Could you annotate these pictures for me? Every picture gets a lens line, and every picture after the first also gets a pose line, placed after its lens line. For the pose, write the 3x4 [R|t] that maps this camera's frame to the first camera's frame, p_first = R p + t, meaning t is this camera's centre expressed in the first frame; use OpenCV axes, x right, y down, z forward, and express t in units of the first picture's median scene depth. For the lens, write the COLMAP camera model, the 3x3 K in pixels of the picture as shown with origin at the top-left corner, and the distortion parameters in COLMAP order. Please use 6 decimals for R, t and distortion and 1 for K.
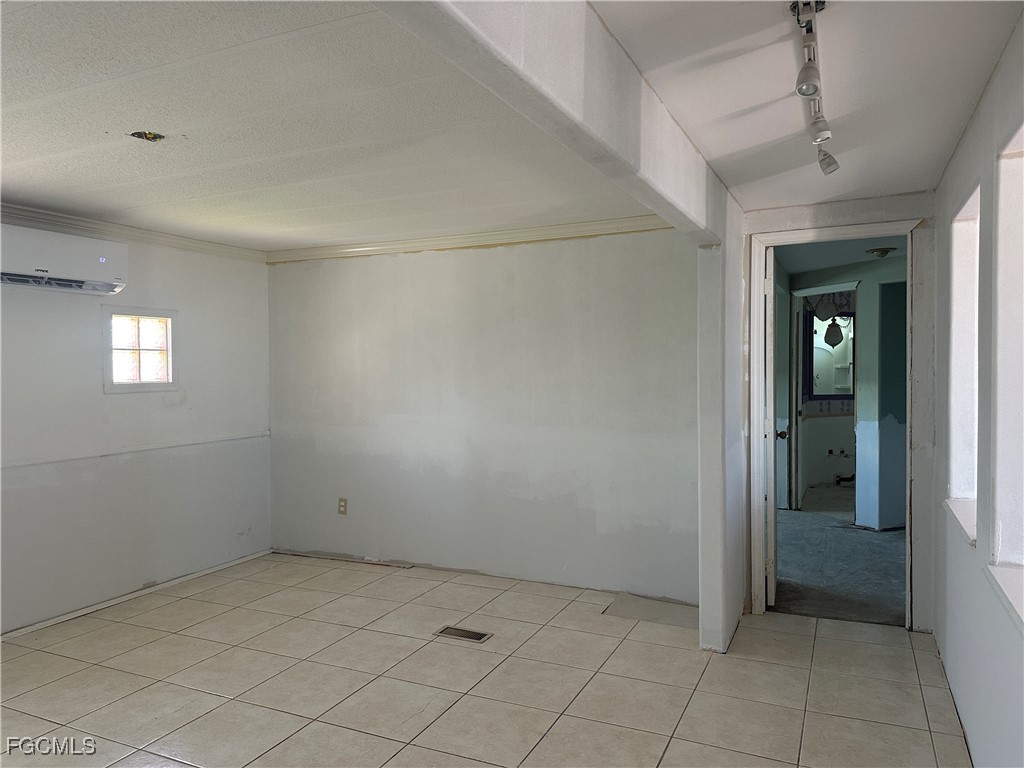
lens RADIAL K [[716.5, 0, 504.6], [0, 716.5, 382.7], [0, 0, 1]] dist [0.033889, -0.044184]
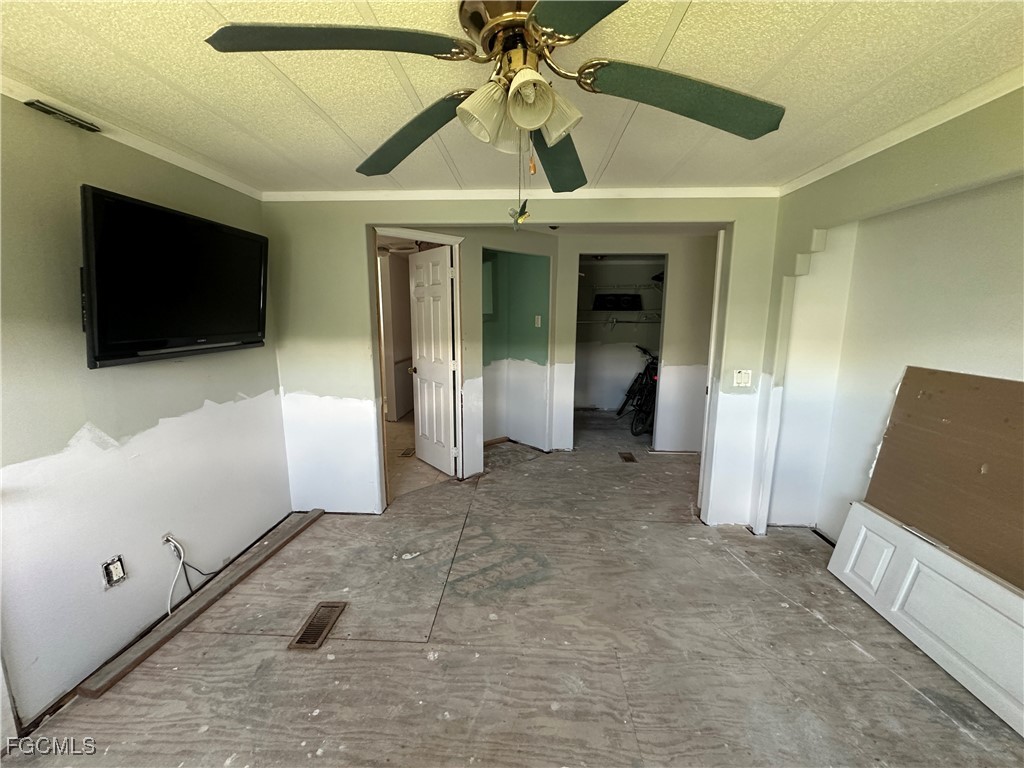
lens RADIAL K [[410.2, 0, 512.2], [0, 410.2, 384.2], [0, 0, 1]] dist [-0.002026, 0.000874]
pose [[-0.393933, -0.149948, 0.906825, -0.070419], [0.017029, 0.985243, 0.170313, -0.045204], [-0.918981, 0.082534, -0.385567, 1.326217]]
